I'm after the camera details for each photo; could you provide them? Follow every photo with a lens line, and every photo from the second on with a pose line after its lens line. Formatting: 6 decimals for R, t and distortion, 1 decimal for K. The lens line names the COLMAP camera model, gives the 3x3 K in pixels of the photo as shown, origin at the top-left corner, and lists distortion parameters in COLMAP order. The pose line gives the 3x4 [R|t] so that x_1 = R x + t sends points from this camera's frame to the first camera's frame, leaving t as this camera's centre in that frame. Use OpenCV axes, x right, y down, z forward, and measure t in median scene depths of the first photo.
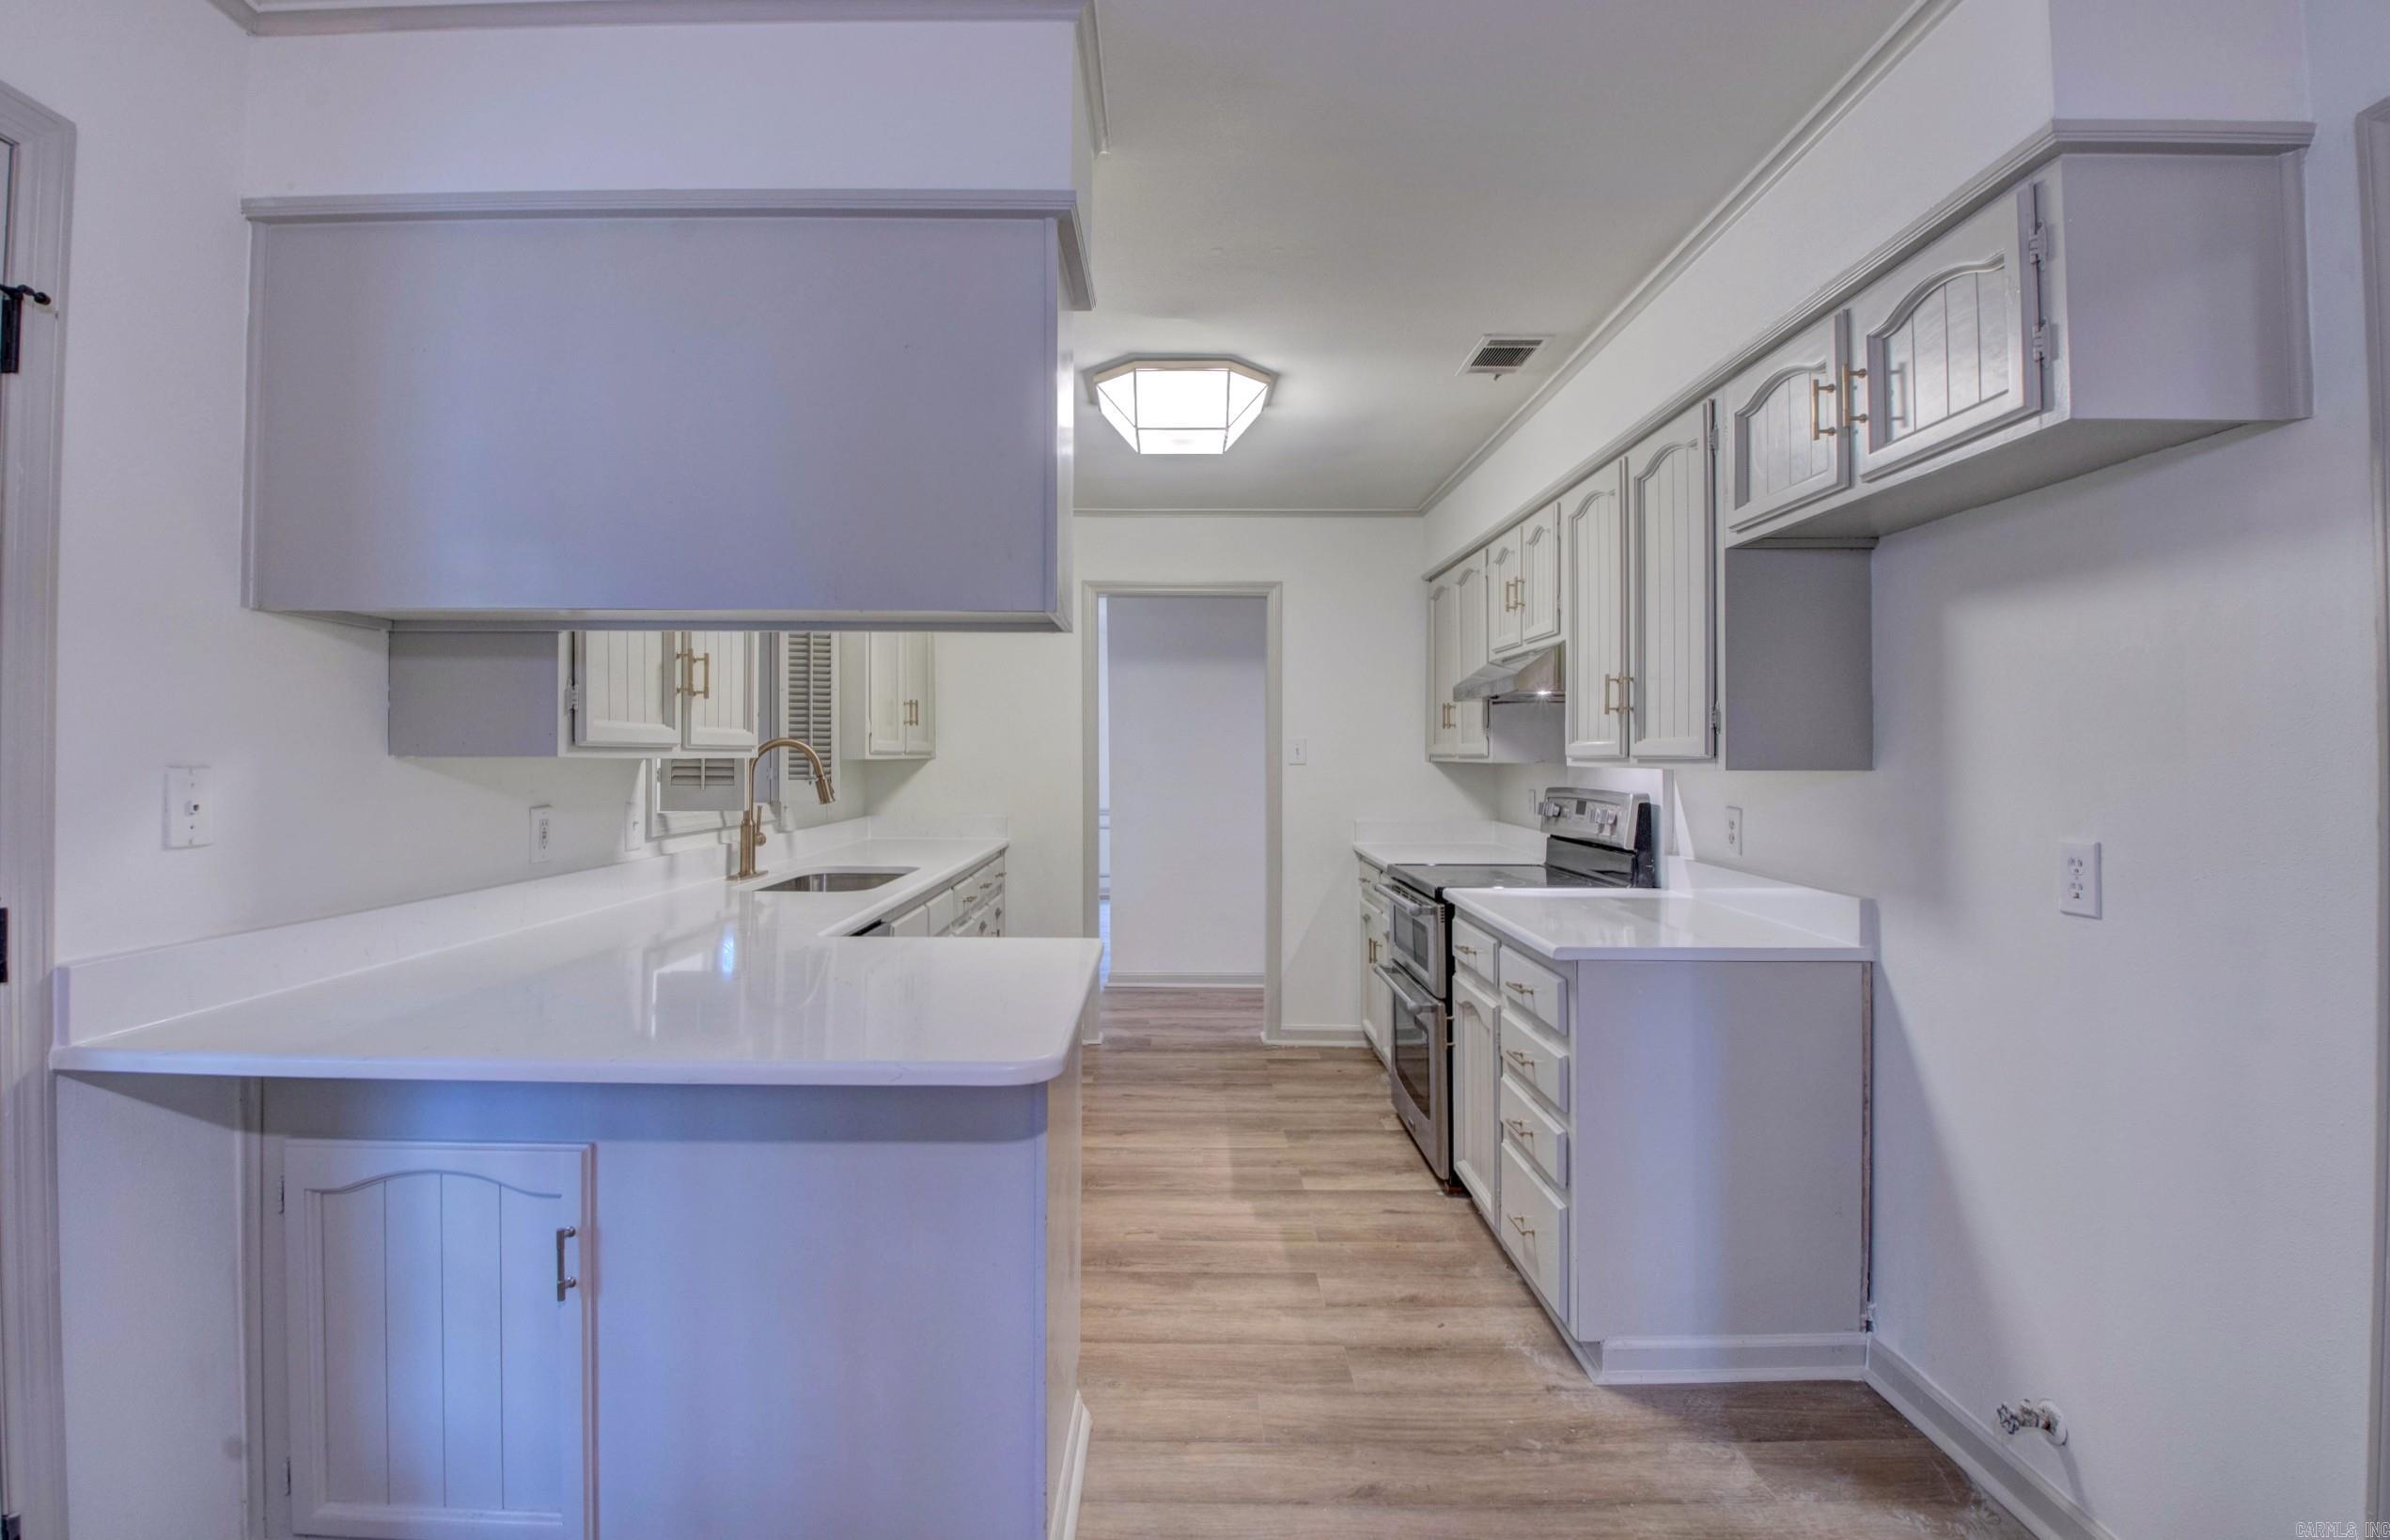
lens RADIAL K [[1148.5, 0, 1171.8], [0, 1148.5, 747.5], [0, 0, 1]] dist [0.025694, -0.040088]
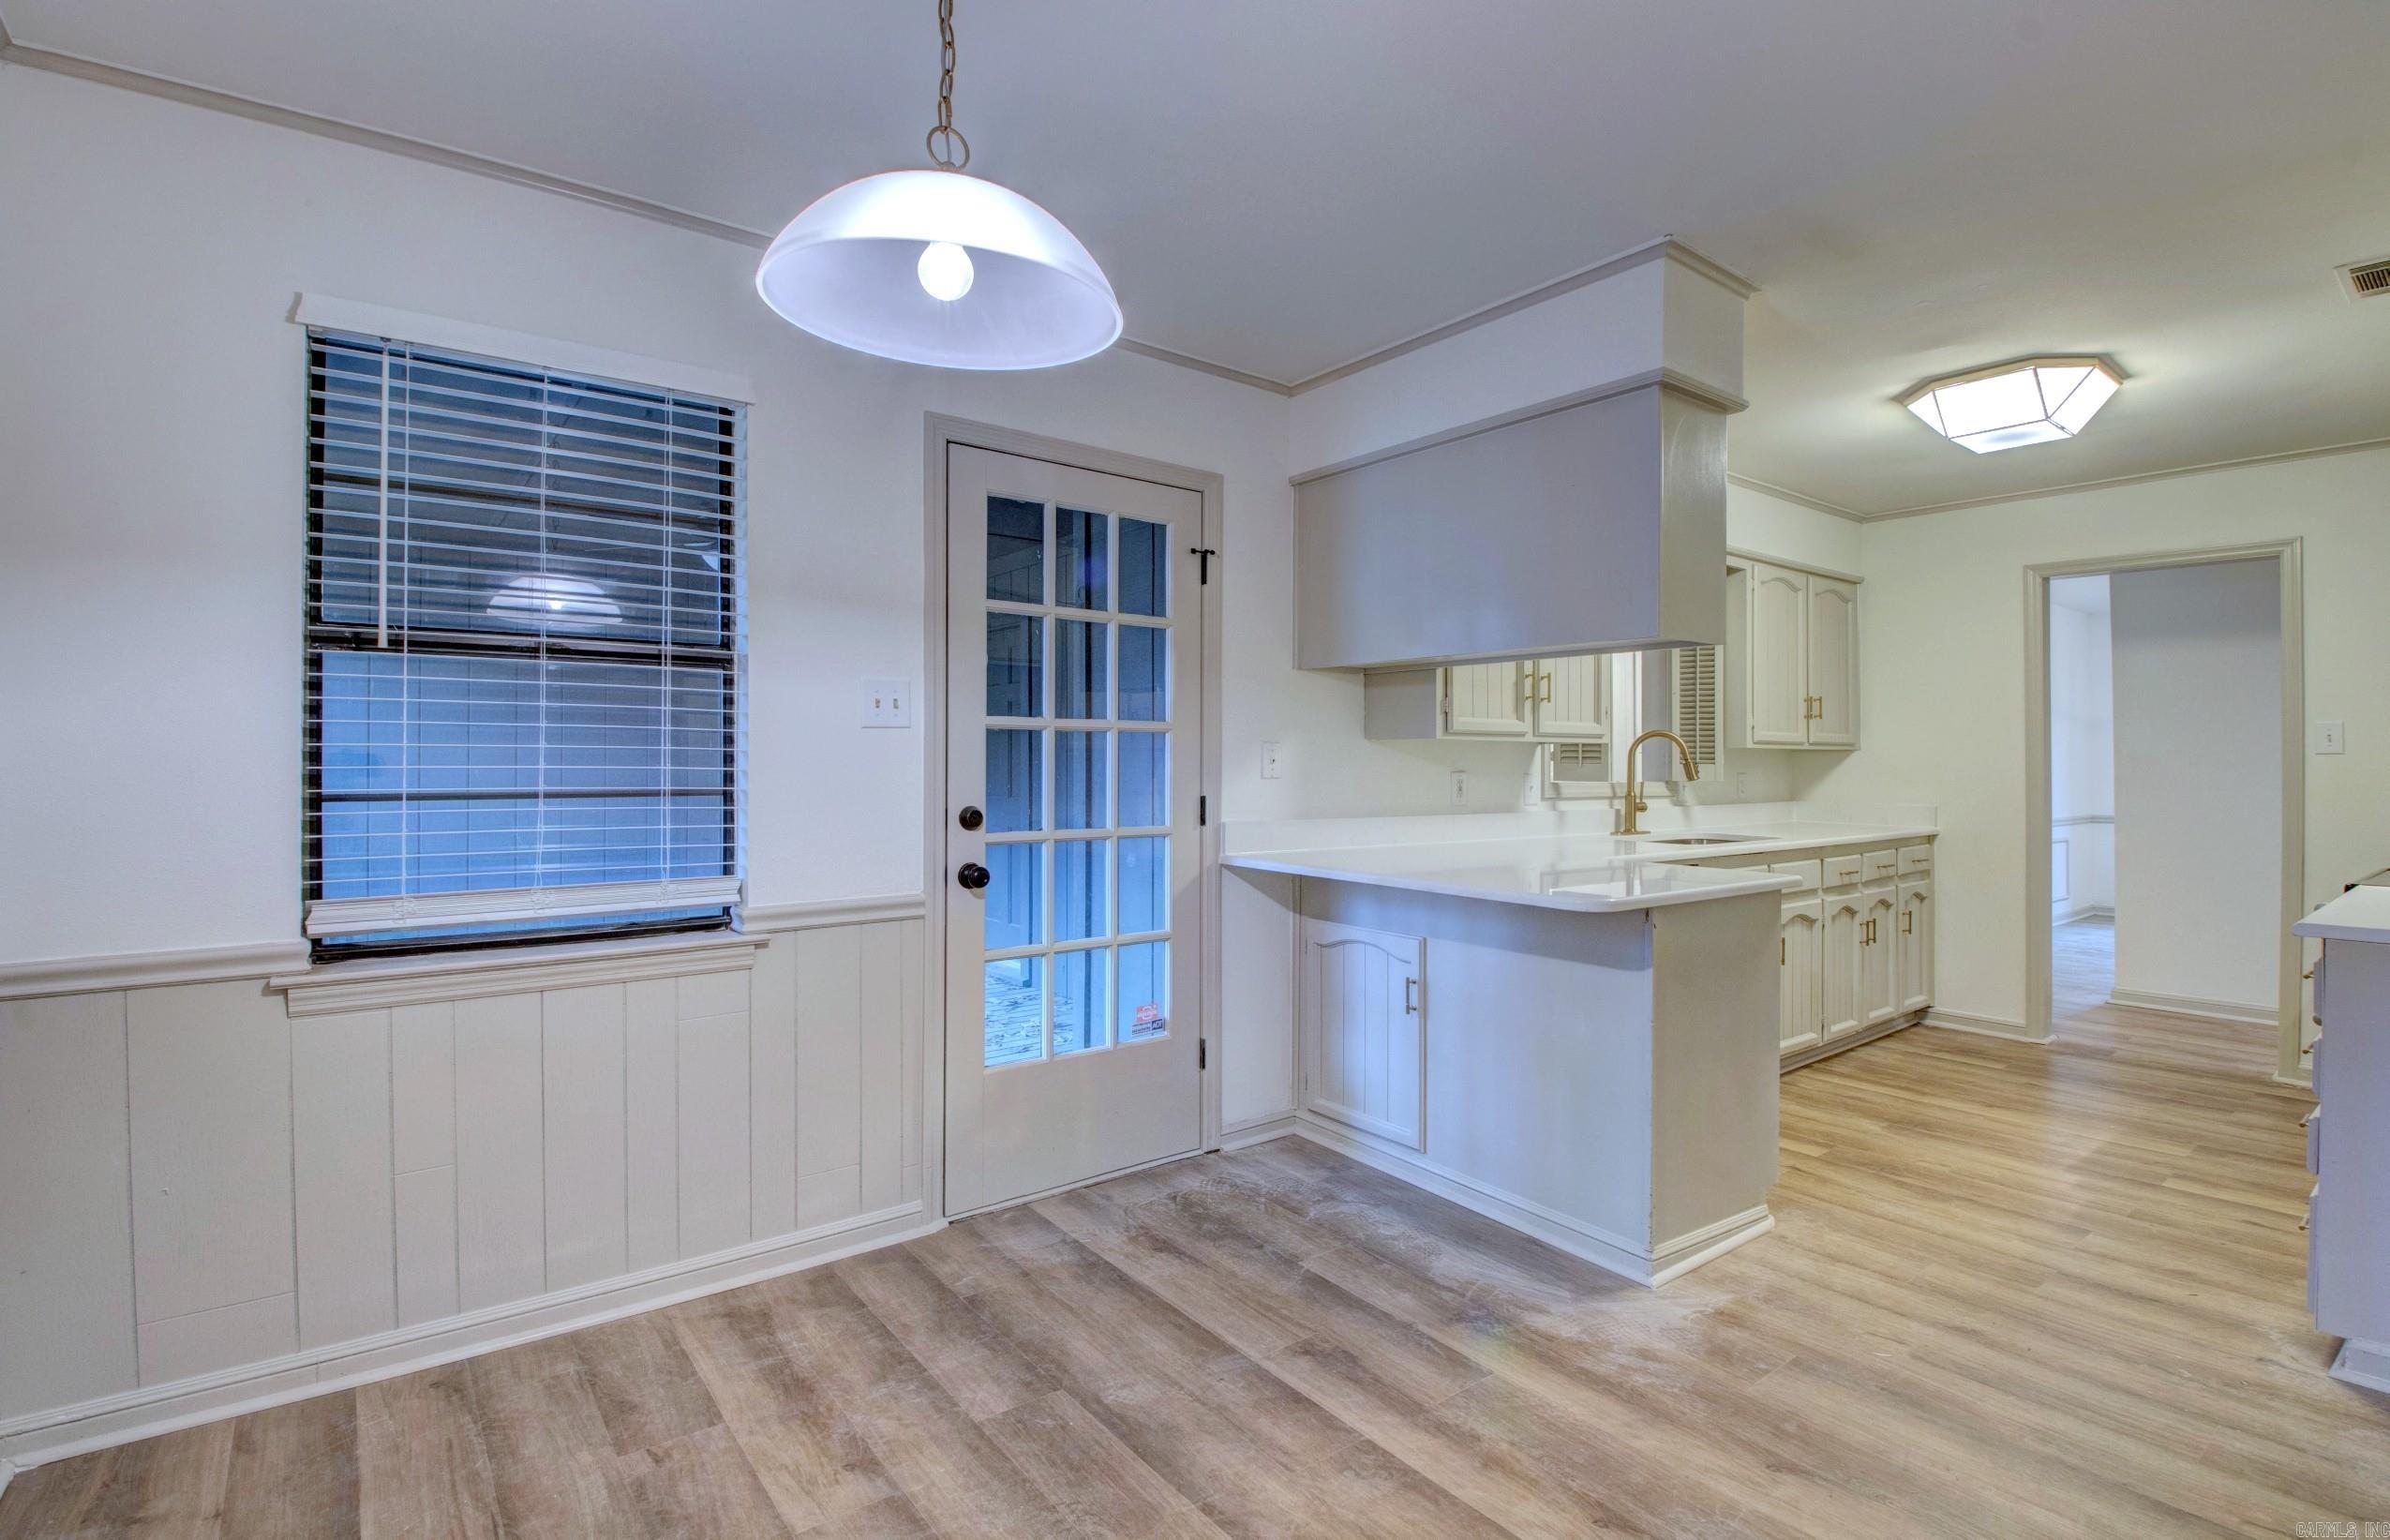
lens RADIAL K [[1091.8, 0, 1195.0], [0, 1091.8, 770.0], [0, 0, 1]] dist [0.024835, -0.022226]
pose [[0.628316, 0.008103, -0.777916, 0.384584], [0.004400, 0.999893, 0.013969, 0.021983], [0.777946, -0.012200, 0.628213, -0.249193]]
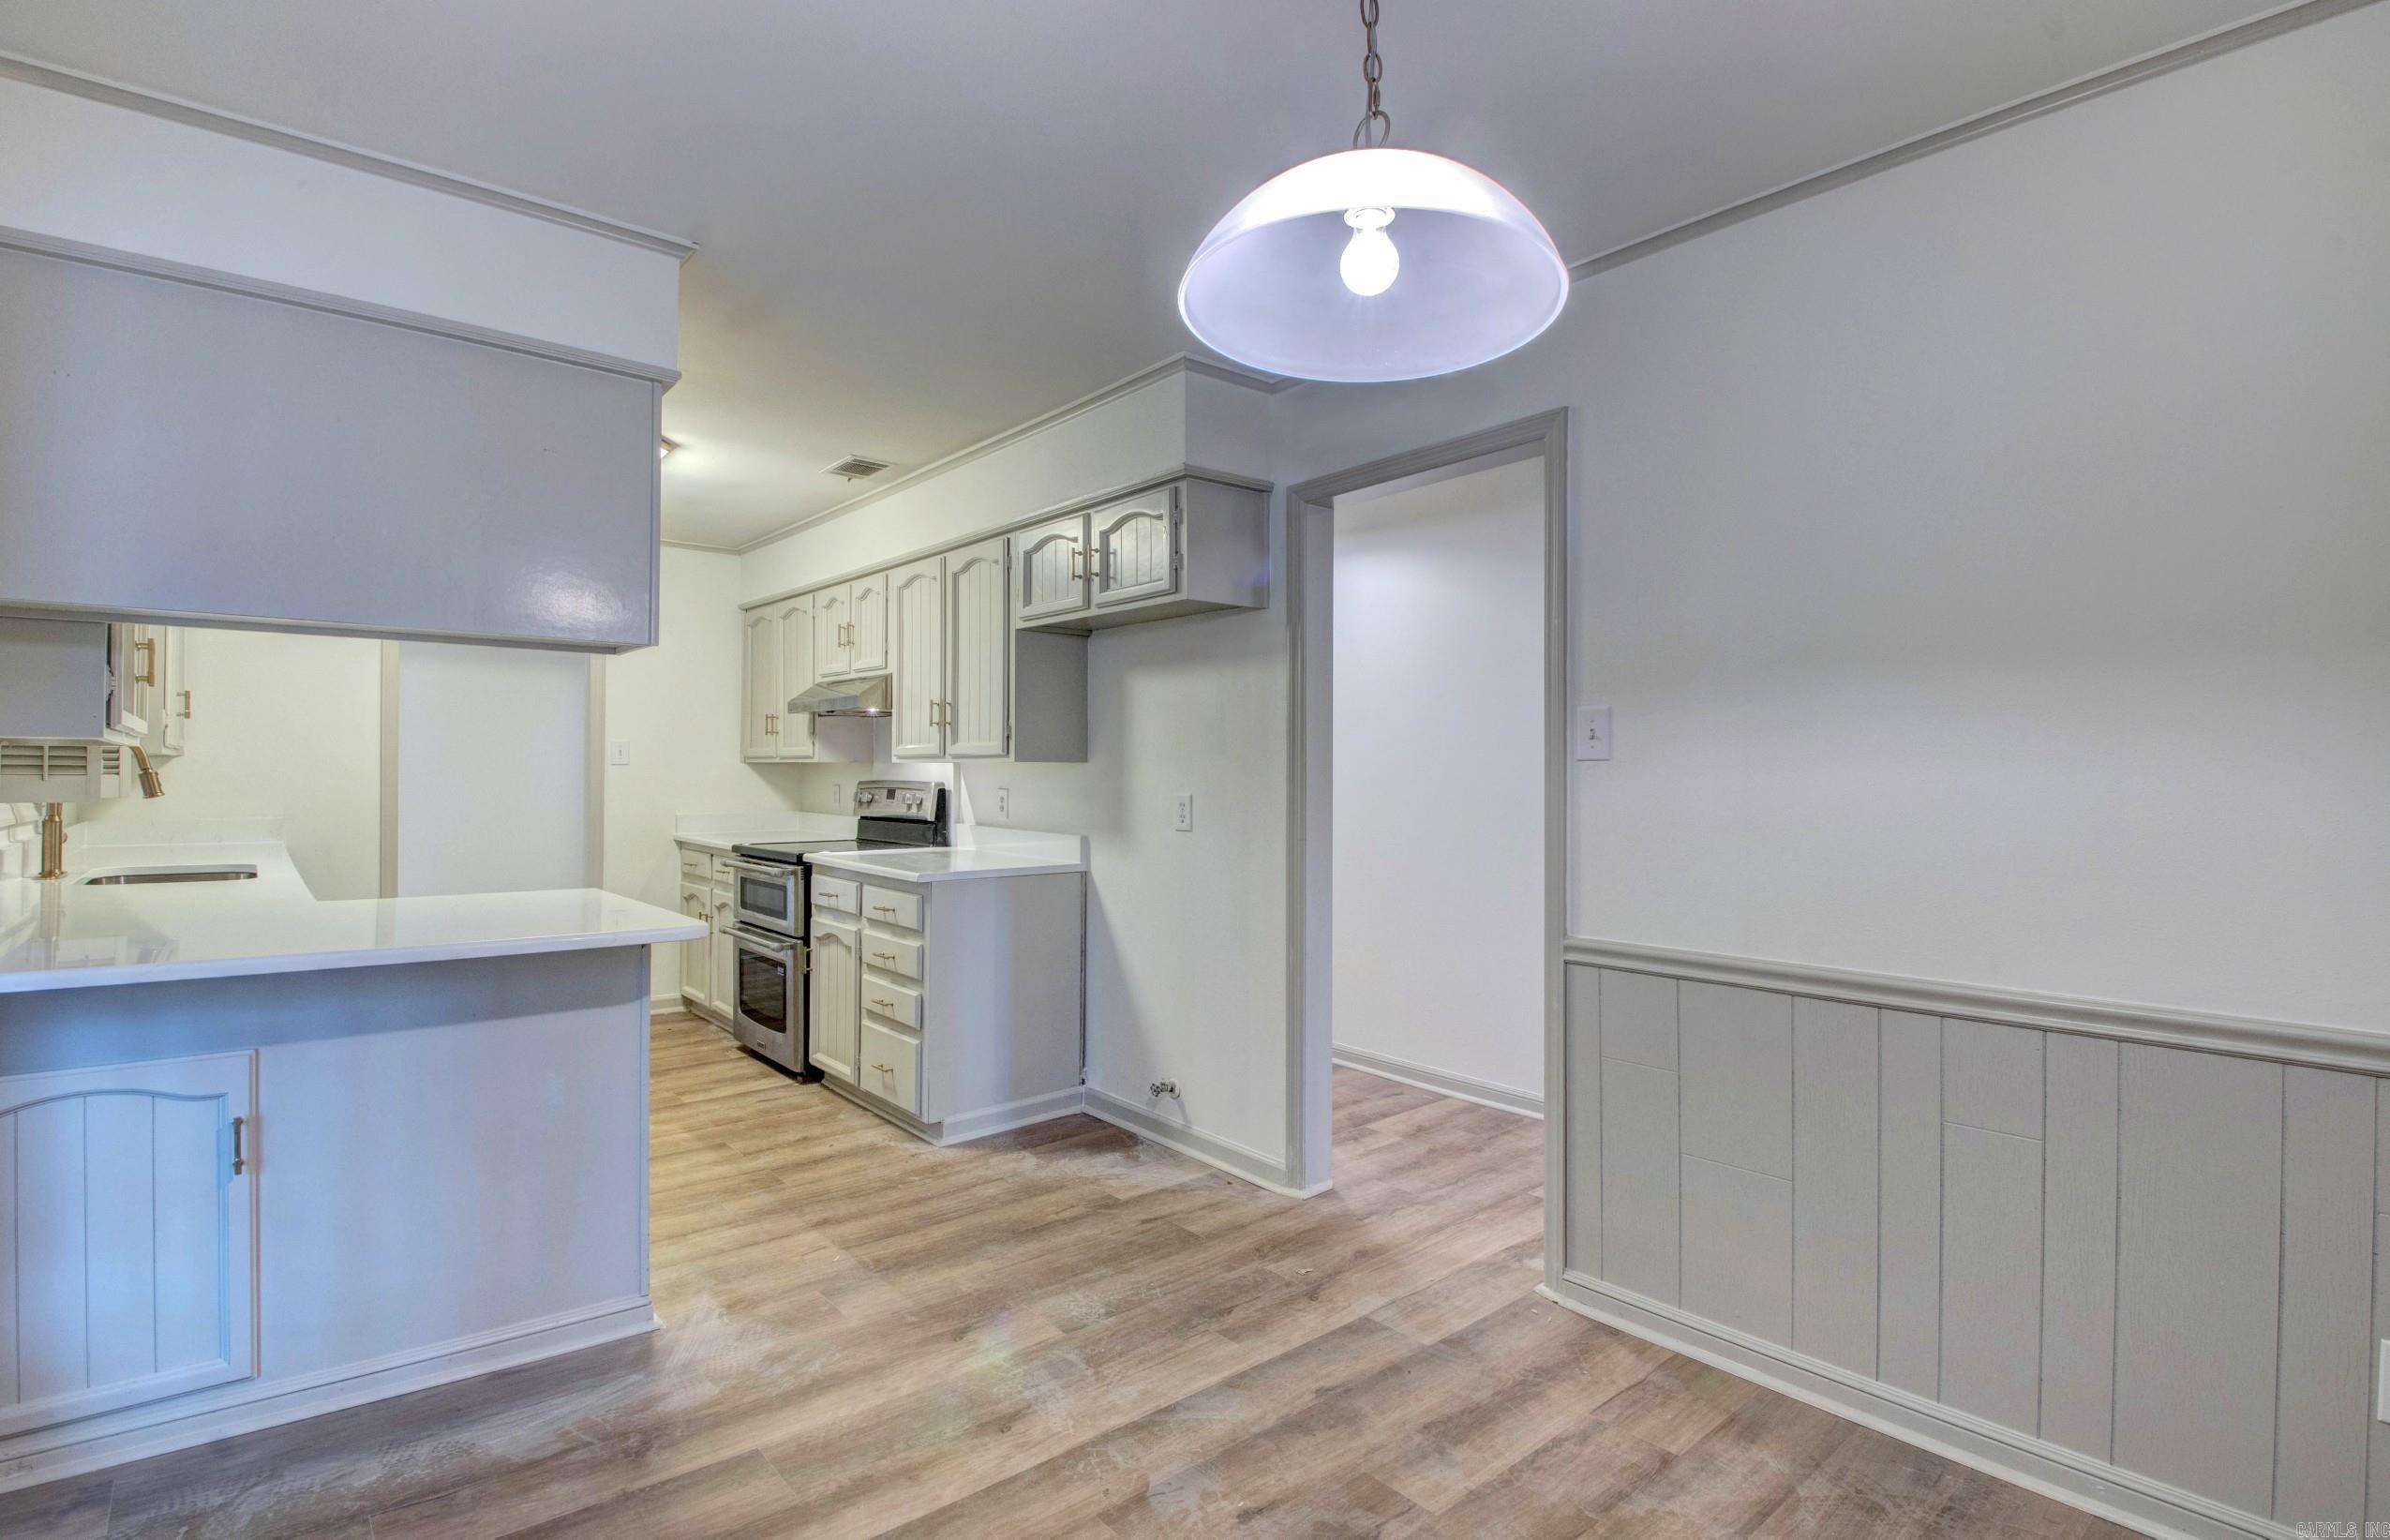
lens RADIAL K [[1111.8, 0, 1186.2], [0, 1111.8, 764.2], [0, 0, 1]] dist [0.026299, -0.033473]
pose [[0.770162, 0.006371, 0.637816, -0.289043], [-0.009044, 0.999959, 0.000932, 0.015719], [-0.637784, -0.006486, 0.770188, -0.324592]]
